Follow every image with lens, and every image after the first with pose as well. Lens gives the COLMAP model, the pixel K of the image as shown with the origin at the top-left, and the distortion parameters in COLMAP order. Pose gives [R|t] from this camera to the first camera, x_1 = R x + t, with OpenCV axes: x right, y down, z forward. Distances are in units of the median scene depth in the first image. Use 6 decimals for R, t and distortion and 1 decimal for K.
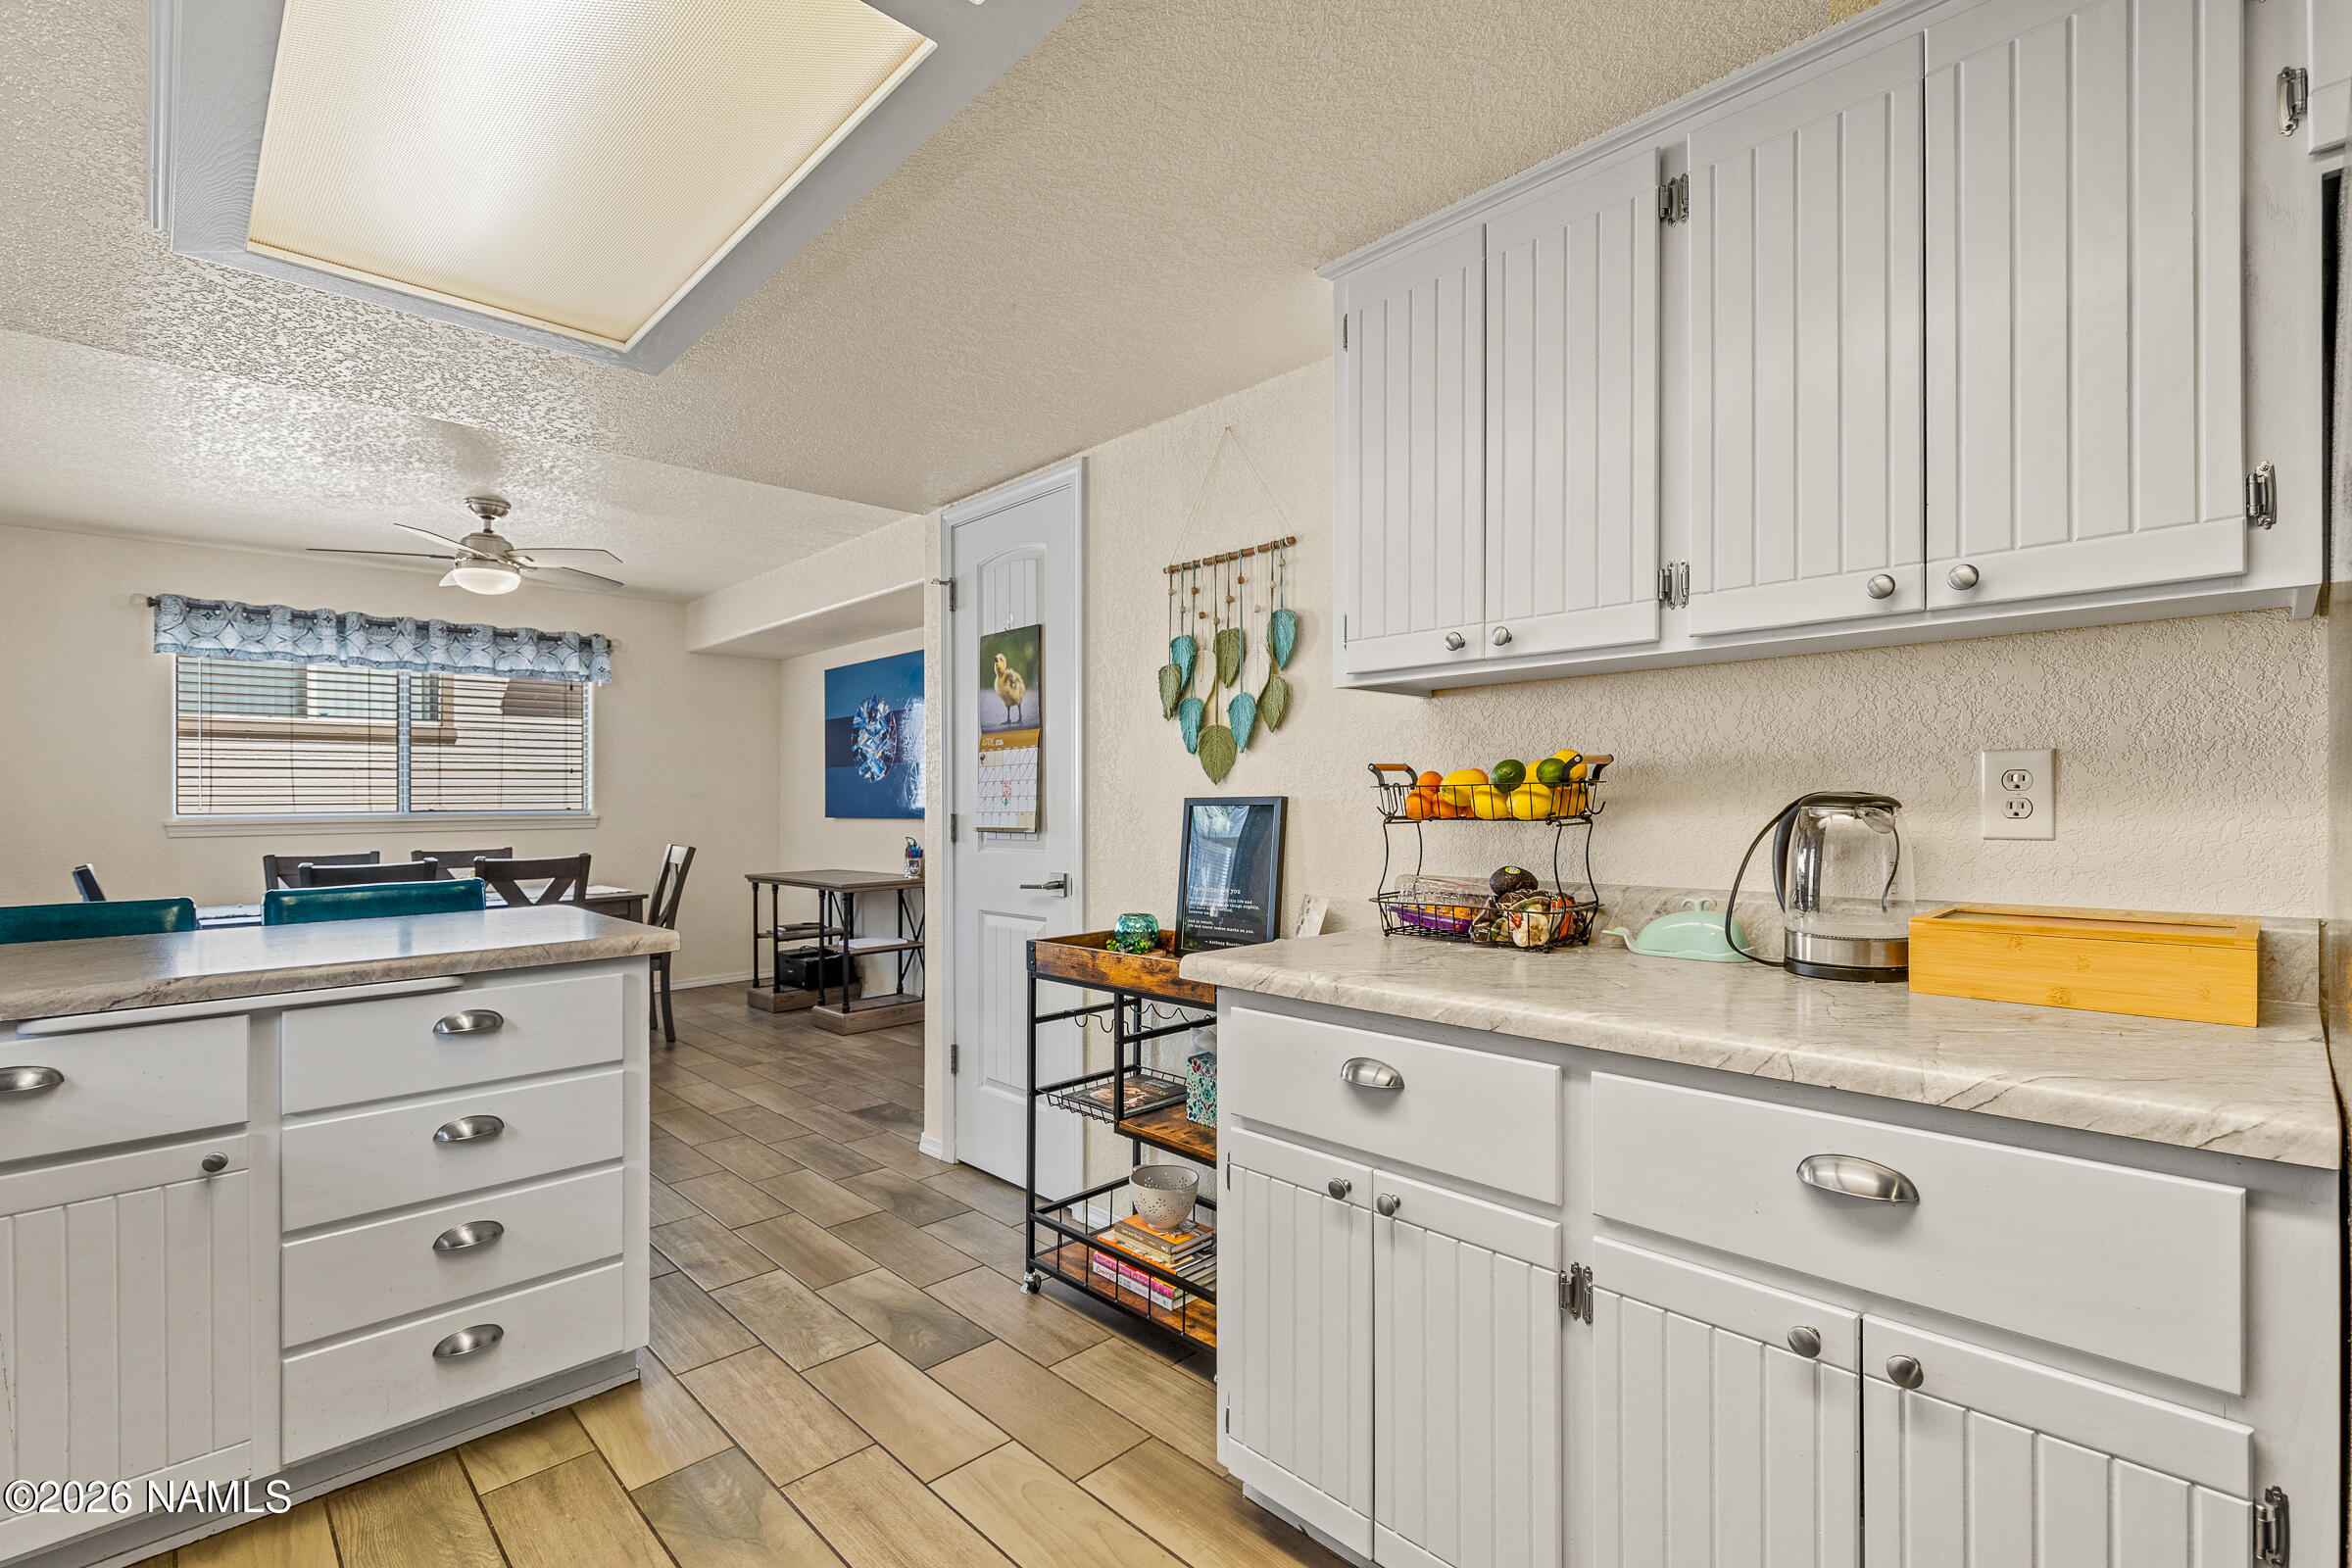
lens RADIAL K [[1052.2, 0, 1186.3], [0, 1052.2, 797.1], [0, 0, 1]] dist [0.000360, -0.000289]
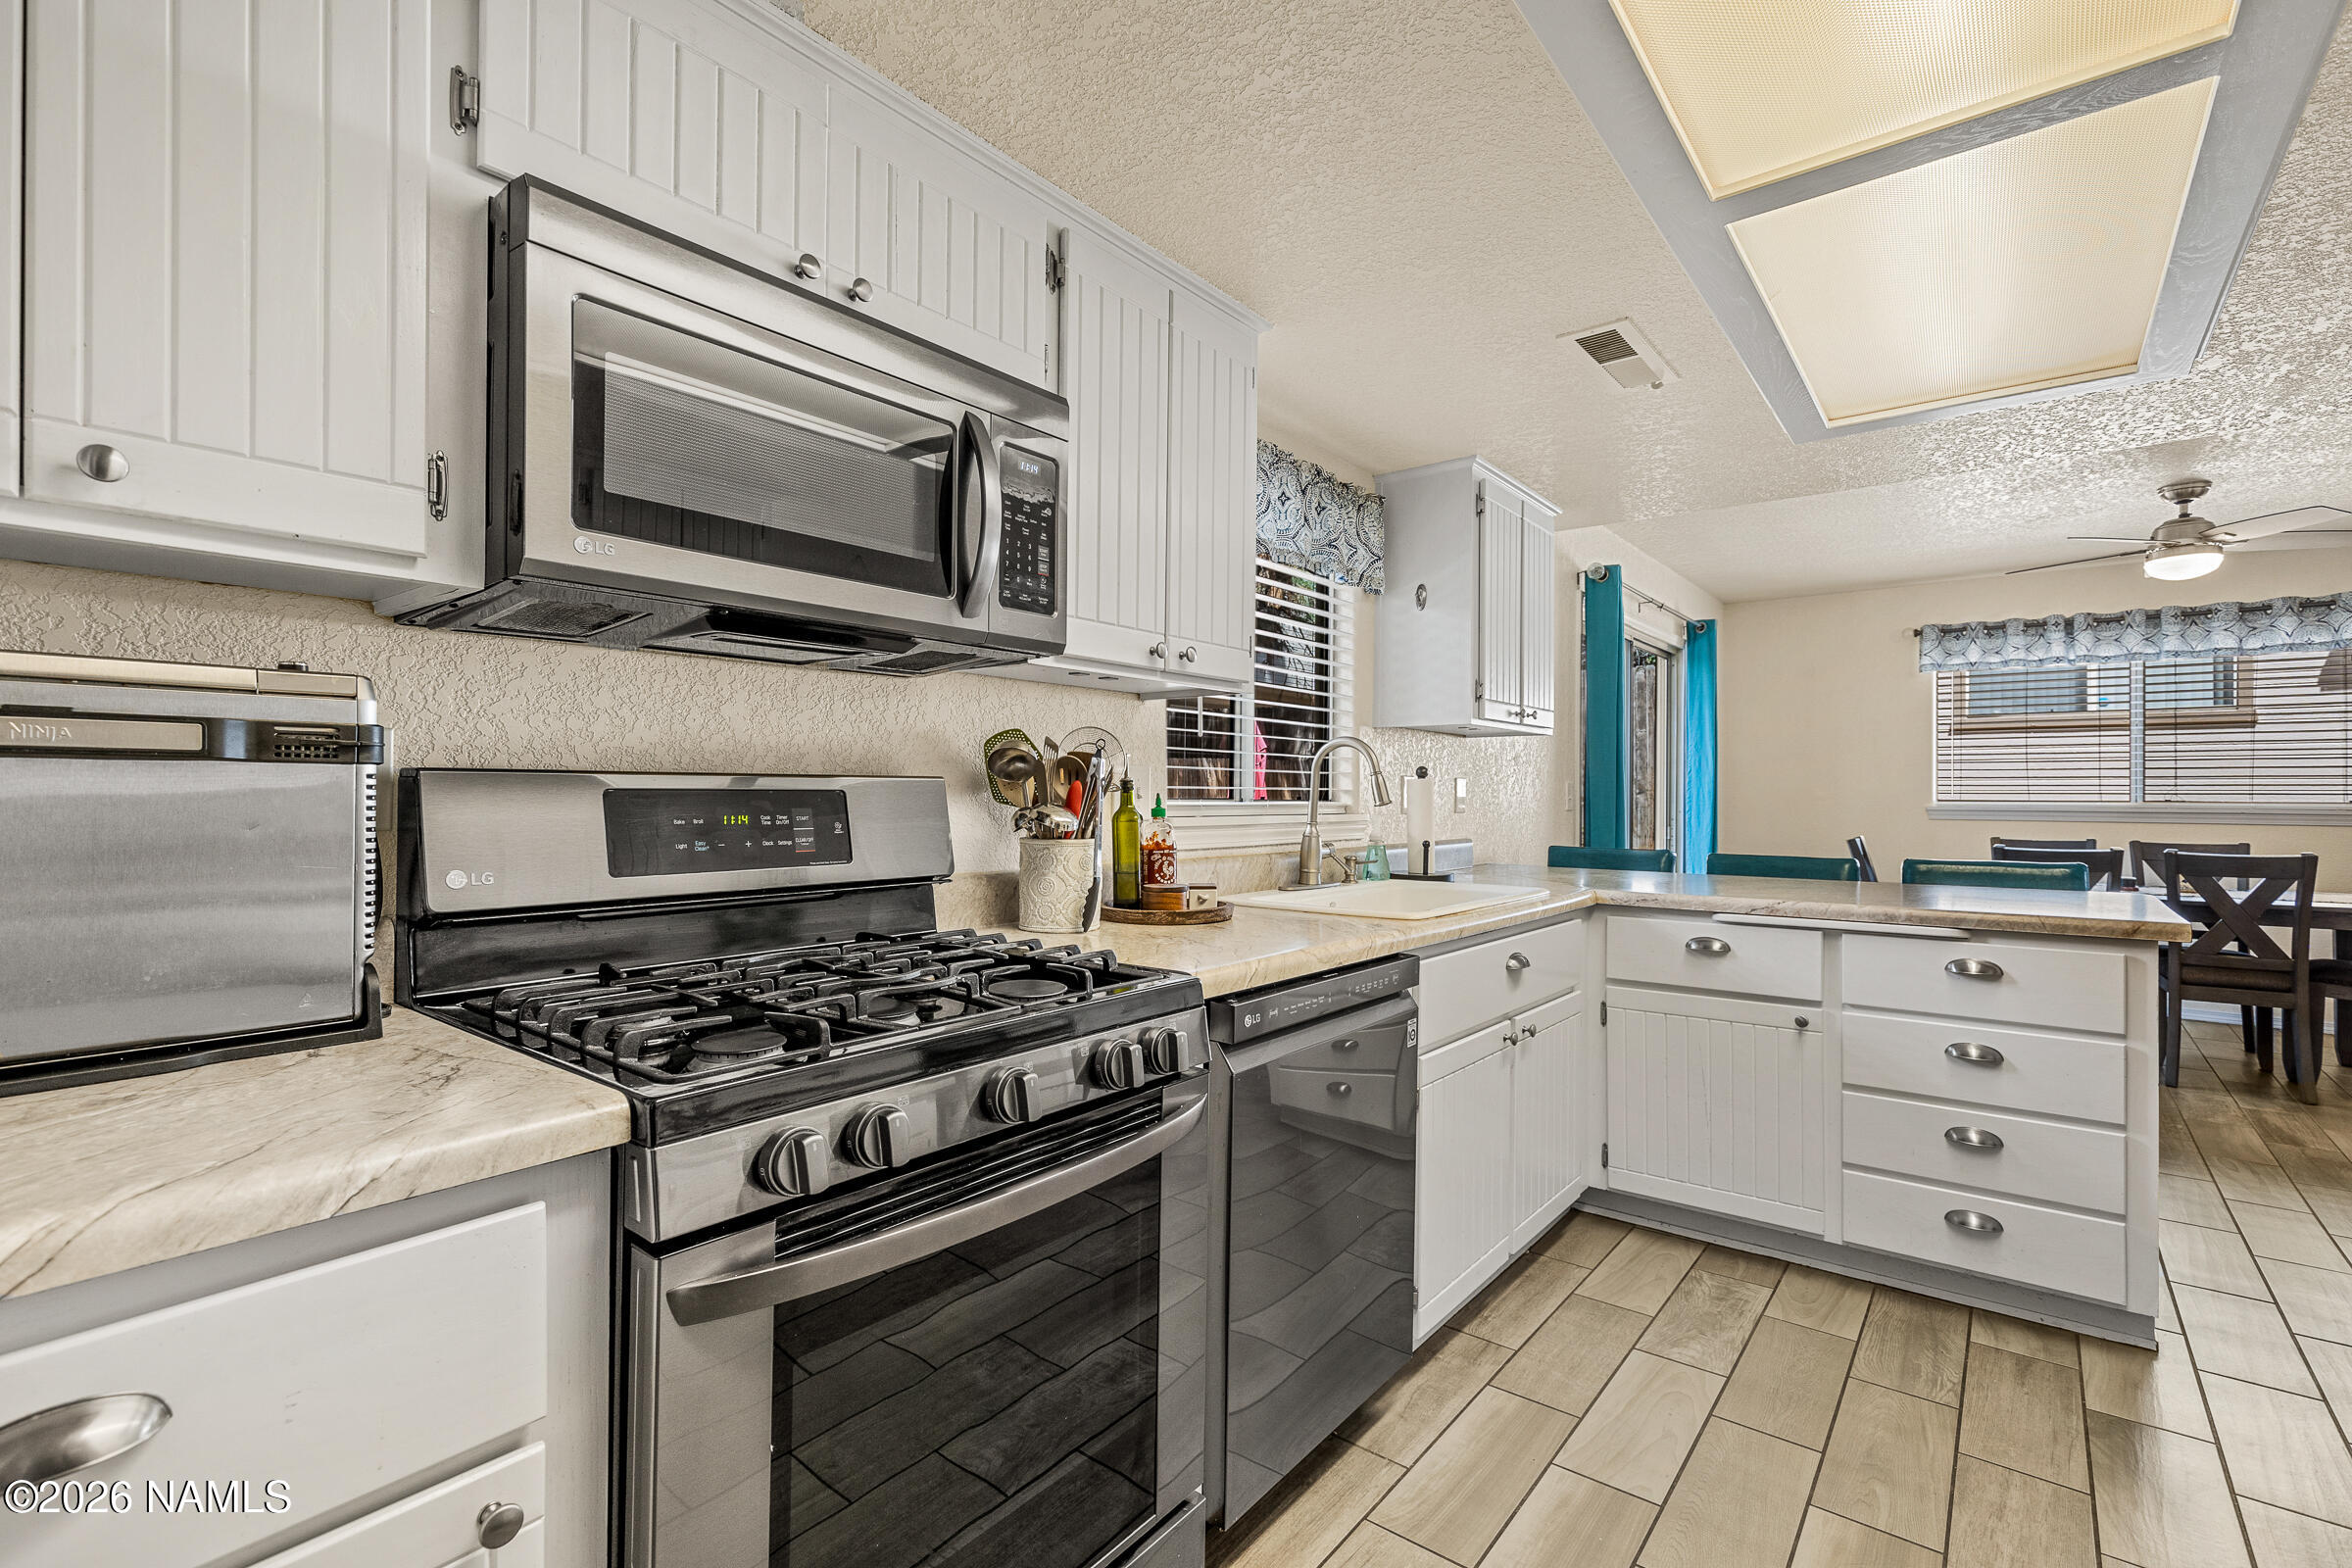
lens RADIAL K [[1052.2, 0, 1186.3], [0, 1052.2, 797.1], [0, 0, 1]] dist [0.000360, -0.000289]
pose [[0.127488, 0.014579, -0.991733, 0.189763], [-0.003709, 0.999892, 0.014222, -0.002262], [0.991833, 0.001865, 0.127529, -0.040910]]
